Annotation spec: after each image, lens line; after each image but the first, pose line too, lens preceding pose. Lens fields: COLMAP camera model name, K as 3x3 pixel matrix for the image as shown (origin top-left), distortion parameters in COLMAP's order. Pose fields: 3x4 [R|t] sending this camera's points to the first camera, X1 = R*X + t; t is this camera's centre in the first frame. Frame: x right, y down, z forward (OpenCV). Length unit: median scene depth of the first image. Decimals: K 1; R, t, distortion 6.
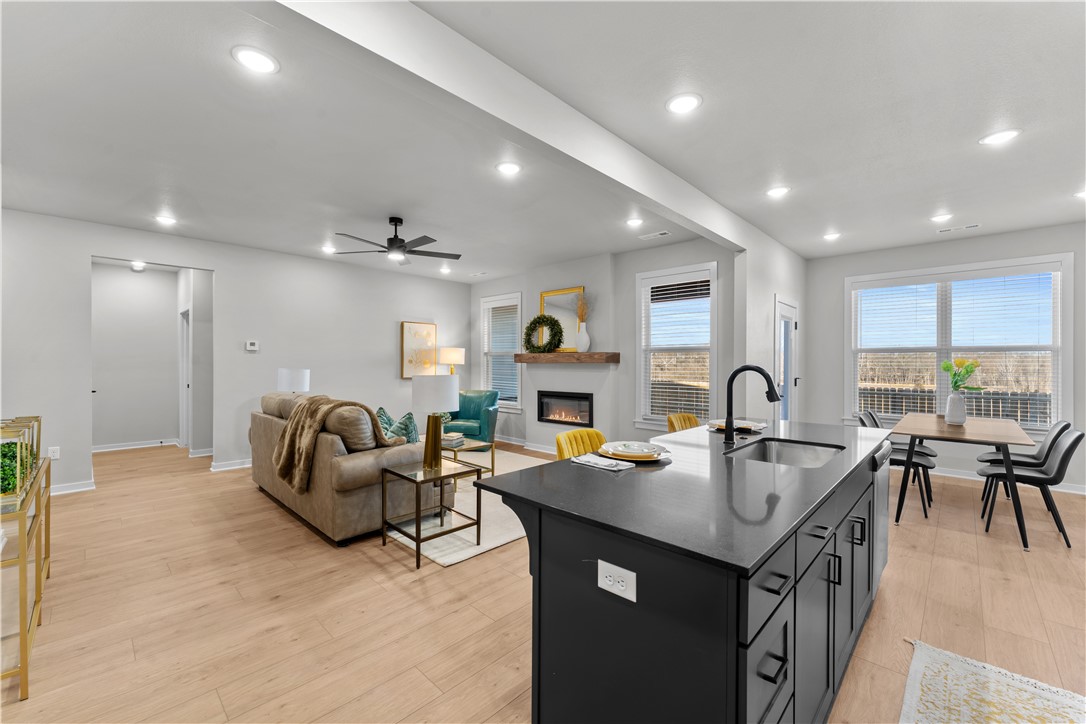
lens RADIAL K [[441.0, 0, 541.2], [0, 441.0, 361.9], [0, 0, 1]] dist [-0.002101, -0.000709]
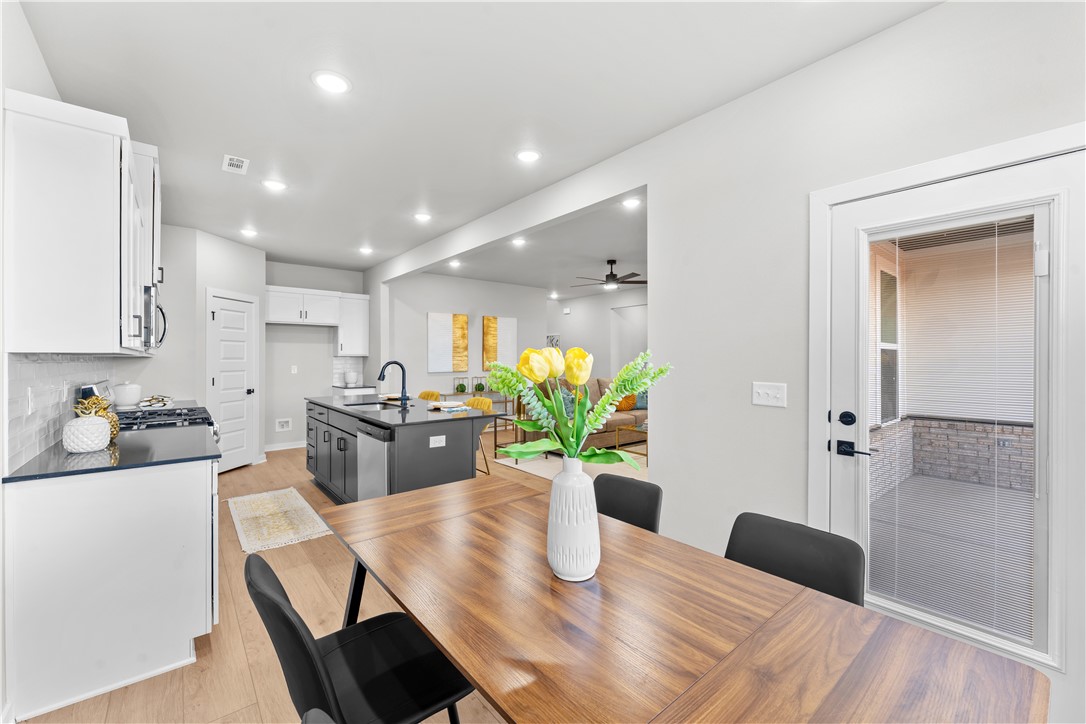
lens RADIAL K [[441.0, 0, 539.9], [0, 441.0, 360.4], [0, 0, 1]] dist [-0.002101, -0.000709]
pose [[-0.113868, 0.001648, -0.993495, 1.135058], [-0.000558, 0.999998, 0.001722, 0.000420], [0.993496, 0.000750, -0.113867, 0.927829]]
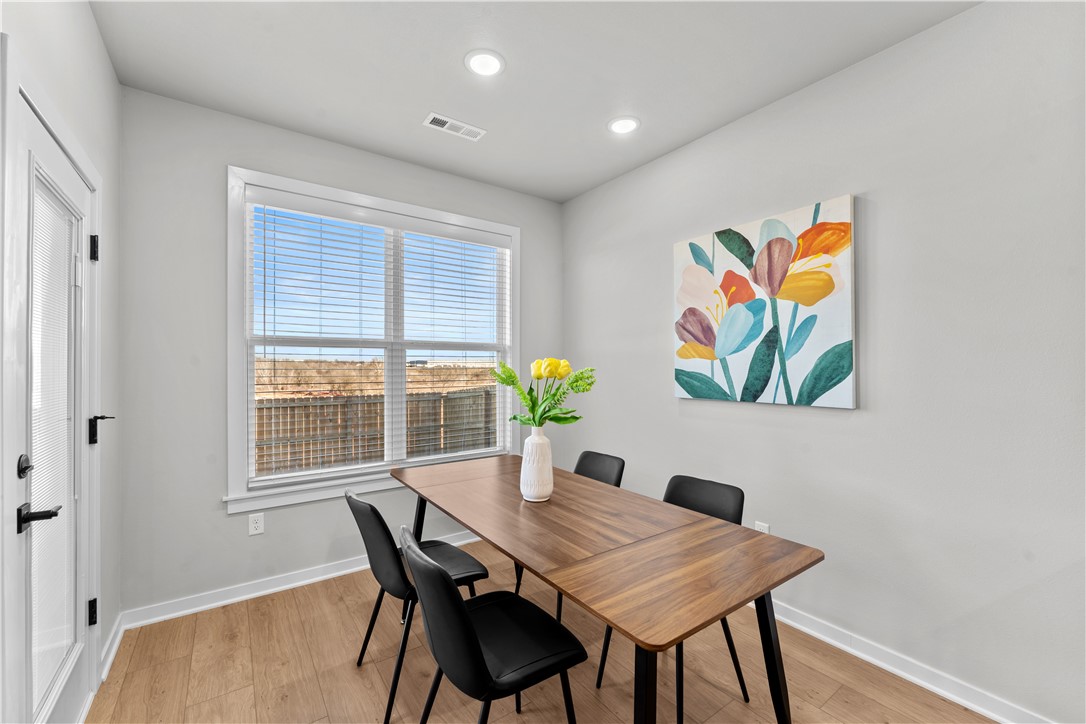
lens RADIAL K [[441.0, 0, 537.4], [0, 441.0, 364.7], [0, 0, 1]] dist [-0.002101, -0.000709]
pose [[0.191475, 0.002471, 0.981494, 0.434590], [-0.000922, 0.999997, -0.002338, 0.000524], [-0.981497, -0.000458, 0.191477, 0.825054]]
